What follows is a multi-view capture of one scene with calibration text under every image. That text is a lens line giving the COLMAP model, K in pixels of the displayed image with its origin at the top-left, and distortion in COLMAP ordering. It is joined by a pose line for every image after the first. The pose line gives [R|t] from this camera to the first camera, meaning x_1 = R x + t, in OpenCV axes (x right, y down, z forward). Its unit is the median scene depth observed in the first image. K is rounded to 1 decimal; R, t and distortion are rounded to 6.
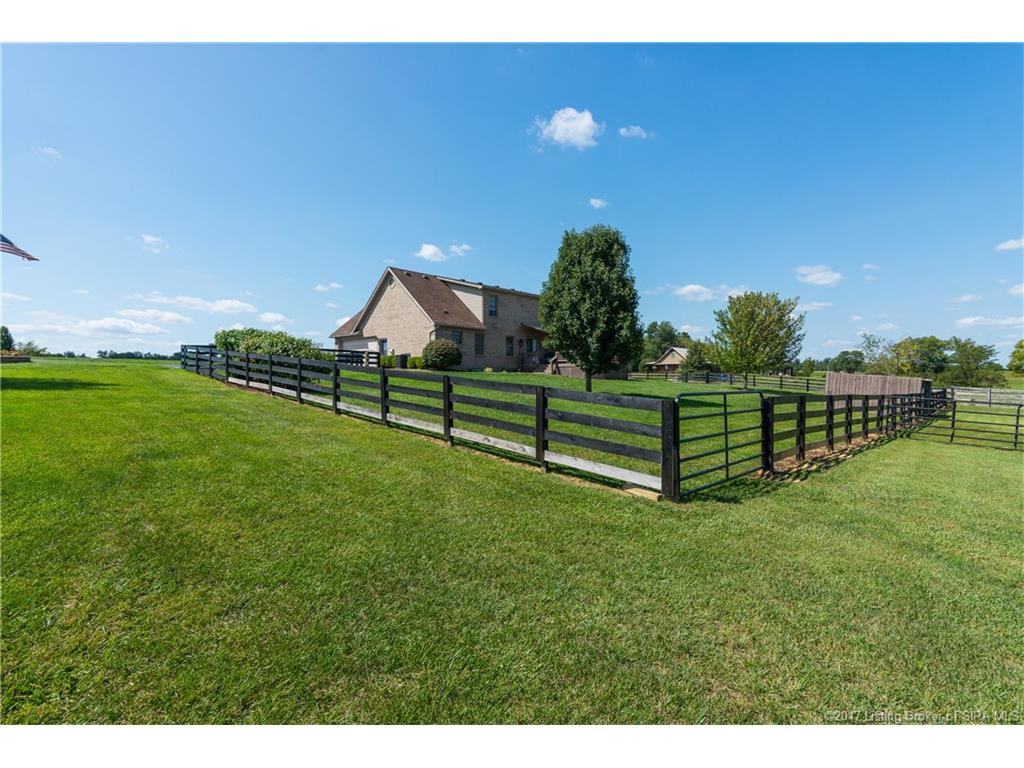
lens RADIAL K [[507.7, 0, 512.0], [0, 507.7, 386.7], [0, 0, 1]] dist [0.013157, -0.000098]
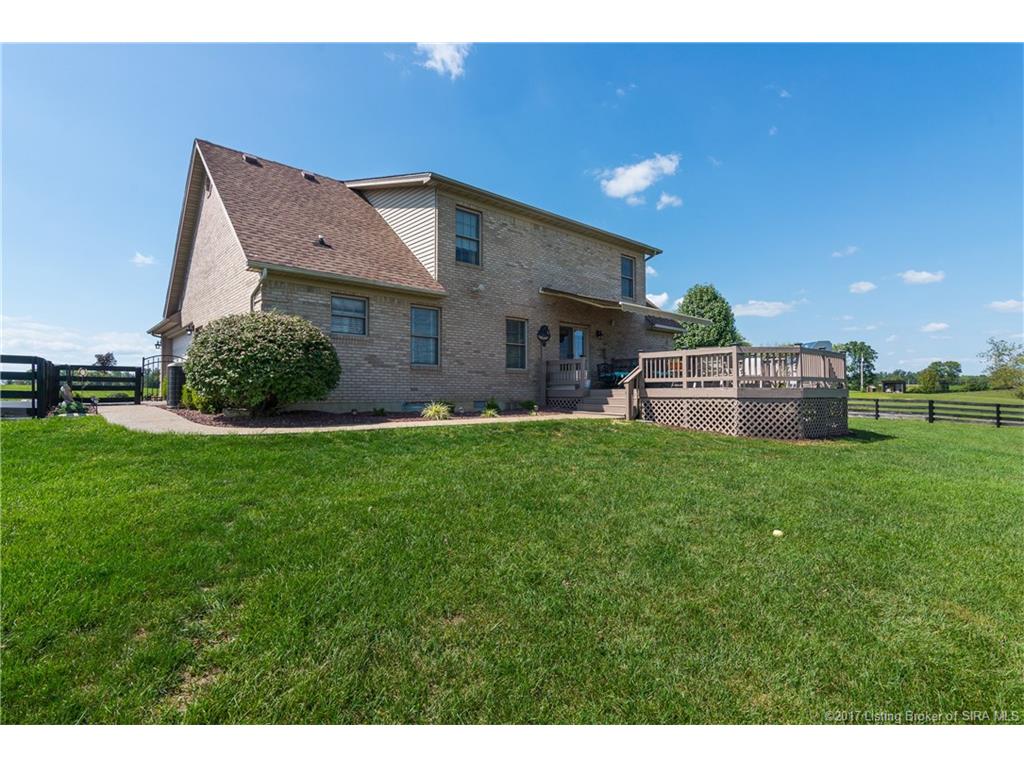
lens RADIAL K [[507.7, 0, 513.4], [0, 507.7, 380.5], [0, 0, 1]] dist [0.013157, -0.000098]
pose [[0.996993, -0.007489, -0.077124, 0.025437], [0.004230, 0.999095, -0.042327, -0.035580], [0.077371, 0.041874, 0.996123, 0.631887]]
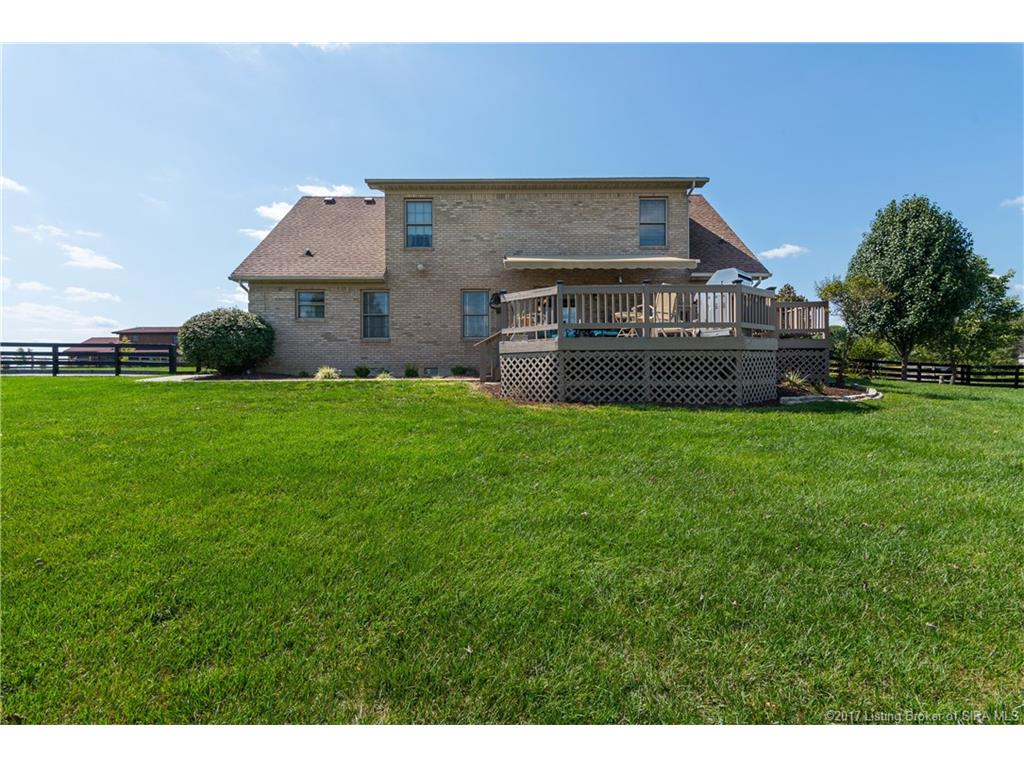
lens RADIAL K [[507.7, 0, 516.5], [0, 507.7, 382.6], [0, 0, 1]] dist [0.013157, -0.000098]
pose [[0.689927, -0.004996, -0.723862, 0.334556], [-0.004471, 0.999928, -0.011163, -0.019357], [0.723865, 0.010938, 0.689855, 0.767263]]
